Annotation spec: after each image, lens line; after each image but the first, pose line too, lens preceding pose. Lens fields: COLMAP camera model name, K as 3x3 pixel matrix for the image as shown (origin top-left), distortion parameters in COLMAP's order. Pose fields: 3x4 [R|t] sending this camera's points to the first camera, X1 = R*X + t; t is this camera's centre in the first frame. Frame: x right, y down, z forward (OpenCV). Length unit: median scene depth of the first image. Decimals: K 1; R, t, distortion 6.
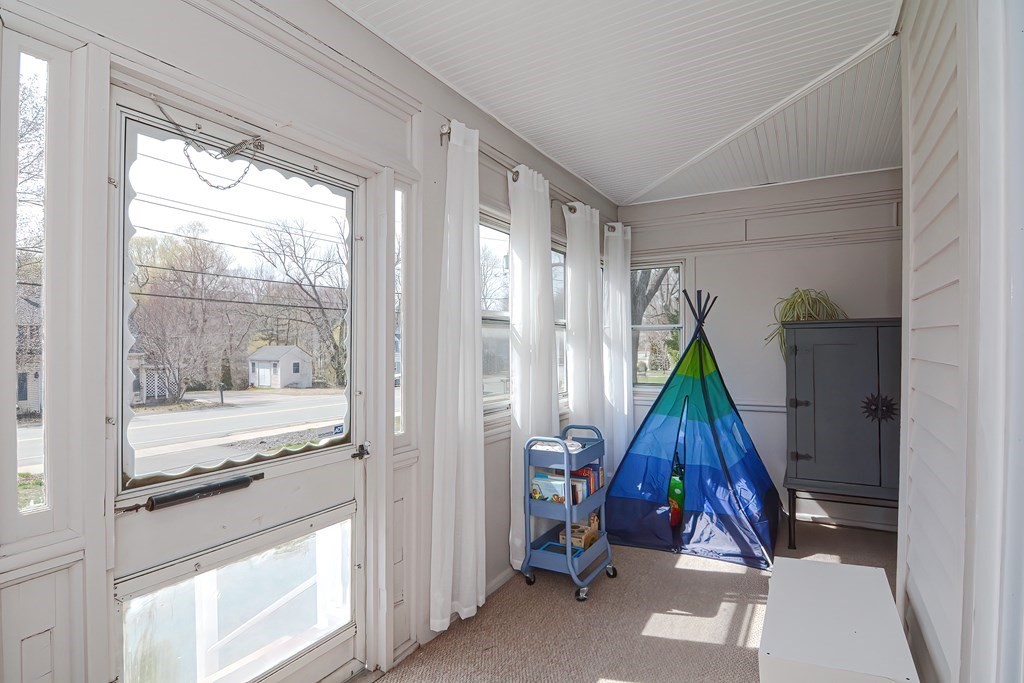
lens RADIAL K [[507.5, 0, 506.4], [0, 507.5, 339.1], [0, 0, 1]] dist [-0.017768, -0.000584]
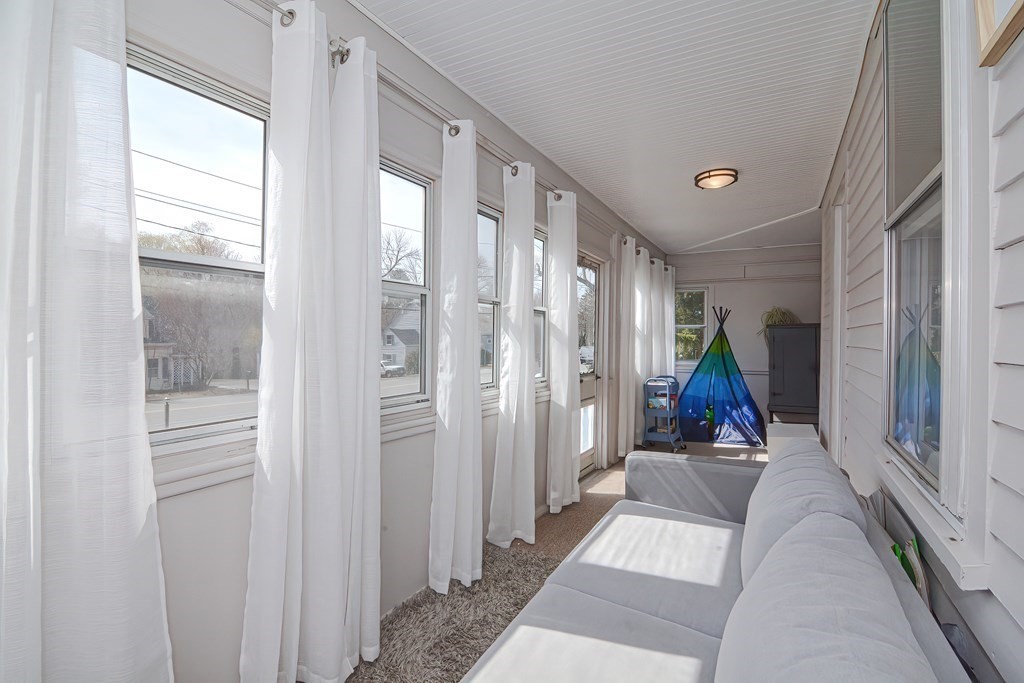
lens RADIAL K [[540.9, 0, 510.2], [0, 540.9, 334.9], [0, 0, 1]] dist [0.029901, -0.000636]
pose [[0.998231, 0.007255, 0.059003, -0.526267], [-0.007773, 0.999933, 0.008552, -0.003790], [-0.058937, -0.008995, 0.998221, -0.968532]]
